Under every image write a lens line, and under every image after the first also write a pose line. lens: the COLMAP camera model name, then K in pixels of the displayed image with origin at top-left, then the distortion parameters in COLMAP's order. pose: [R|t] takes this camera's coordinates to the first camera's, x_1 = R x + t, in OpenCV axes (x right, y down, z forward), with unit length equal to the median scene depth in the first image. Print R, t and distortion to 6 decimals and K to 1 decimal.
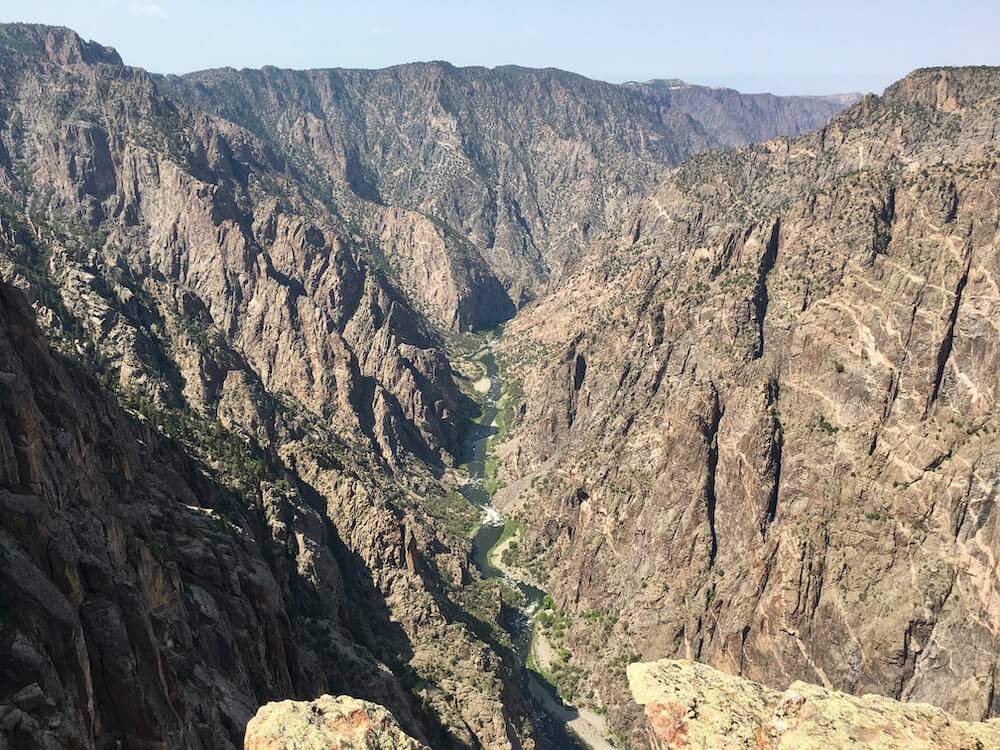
lens RADIAL K [[771.5, 0, 497.0], [0, 771.5, 379.2], [0, 0, 1]] dist [0.045137, -0.060842]
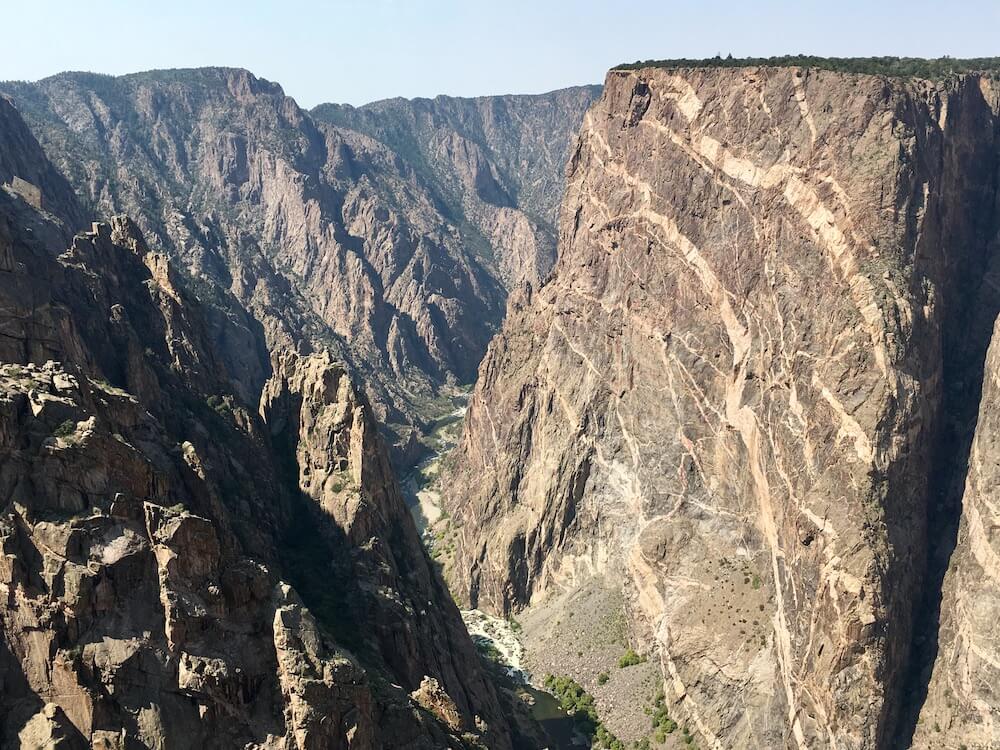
lens RADIAL K [[771.5, 0, 497.0], [0, 771.5, 379.2], [0, 0, 1]] dist [0.045137, -0.060842]
pose [[0.964737, 0.053817, -0.257654, 0.335138], [-0.061643, 0.997847, -0.022390, 0.123792], [0.255894, 0.037483, 0.965978, -0.241314]]
